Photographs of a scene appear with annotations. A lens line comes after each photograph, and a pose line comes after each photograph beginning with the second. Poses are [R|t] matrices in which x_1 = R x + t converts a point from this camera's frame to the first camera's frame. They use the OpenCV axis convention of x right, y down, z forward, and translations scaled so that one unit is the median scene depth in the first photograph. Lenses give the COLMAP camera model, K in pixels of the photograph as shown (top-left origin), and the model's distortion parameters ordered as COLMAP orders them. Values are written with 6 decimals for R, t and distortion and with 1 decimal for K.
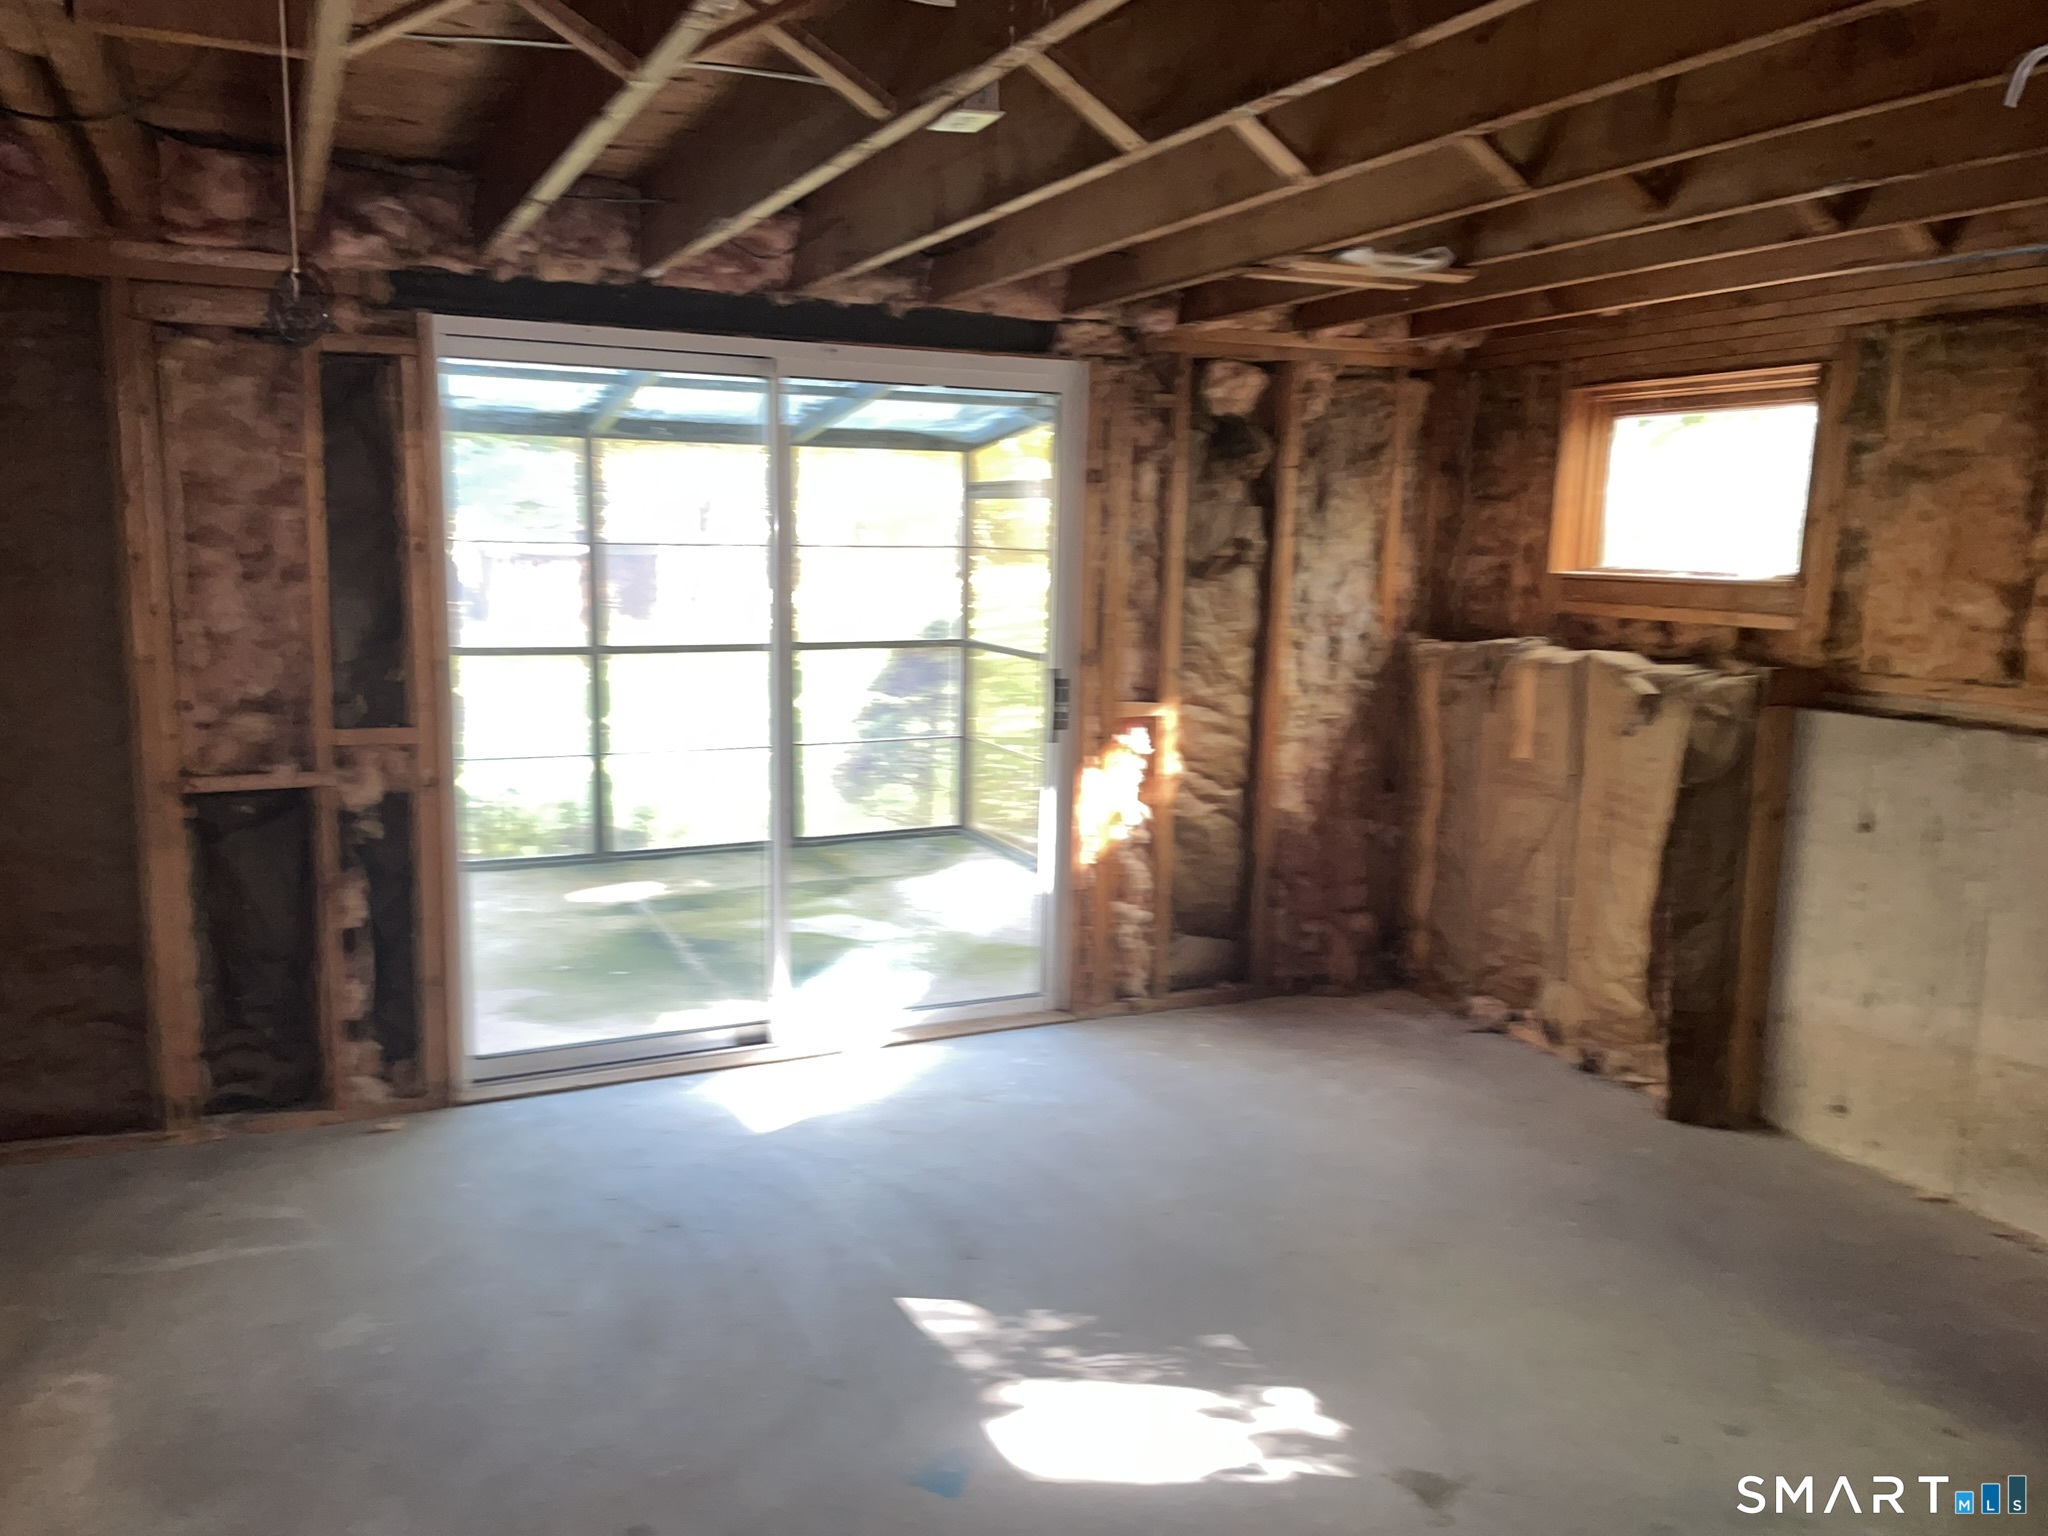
lens RADIAL K [[1594.4, 0, 1030.5], [0, 1594.4, 805.0], [0, 0, 1]] dist [0.025239, -0.011940]
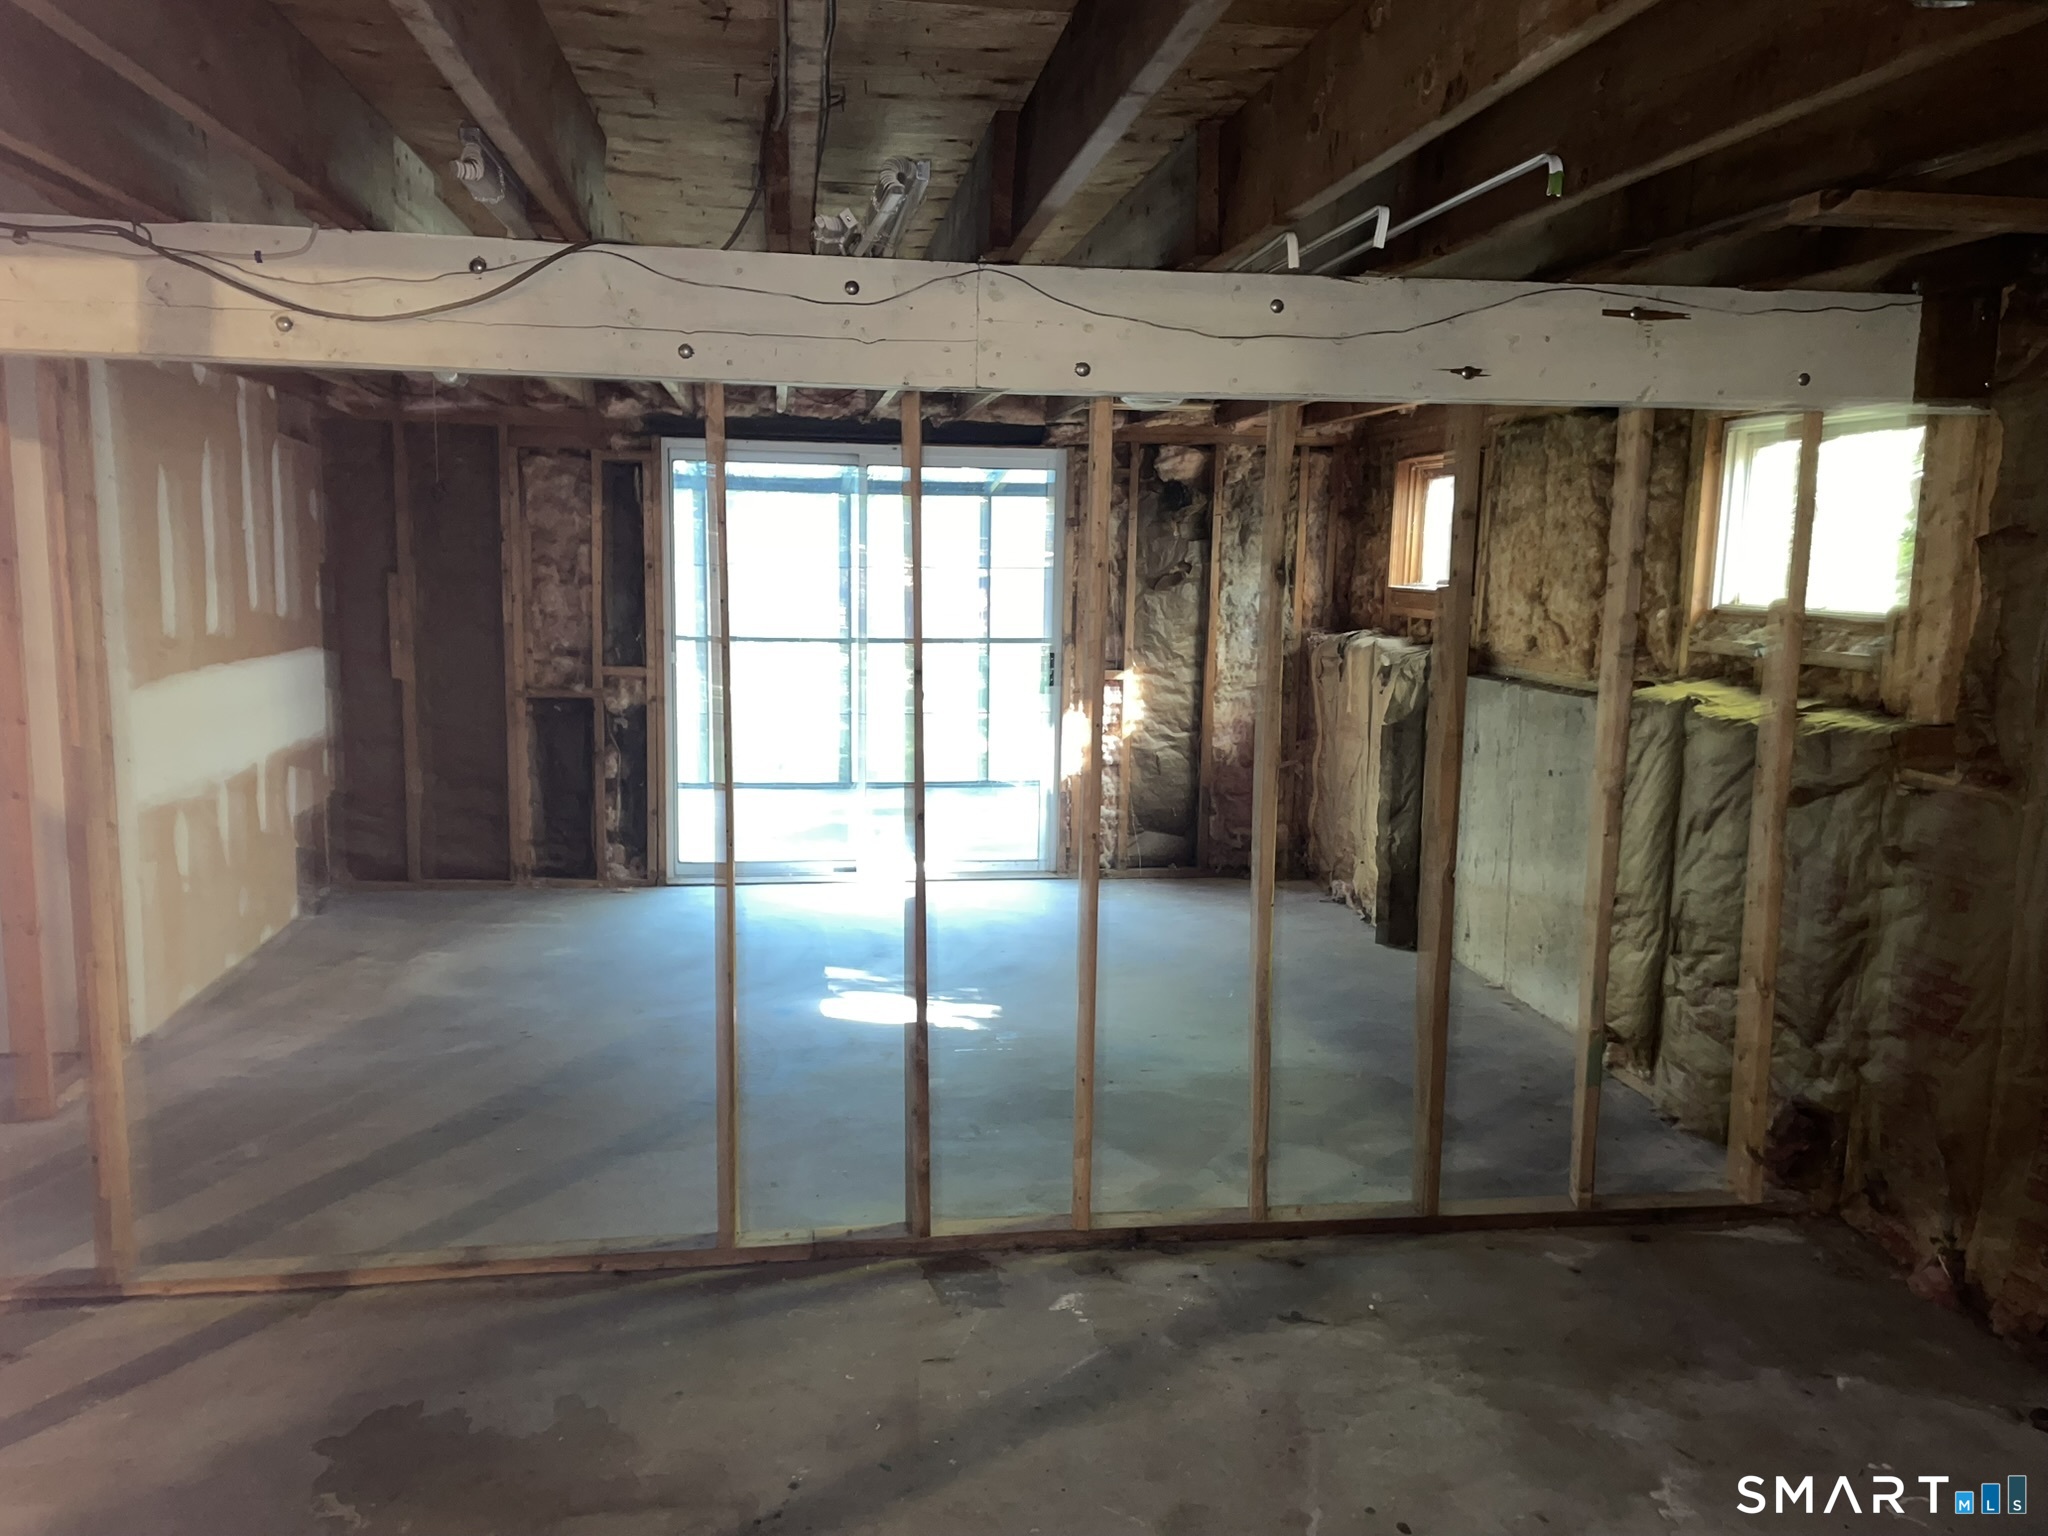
lens RADIAL K [[1594.4, 0, 1030.5], [0, 1594.4, 805.0], [0, 0, 1]] dist [0.025239, -0.011940]
pose [[0.959700, 0.044200, -0.277528, 0.439277], [-0.048148, 0.998813, -0.007422, 0.081532], [0.276870, 0.020485, 0.960689, -0.492641]]
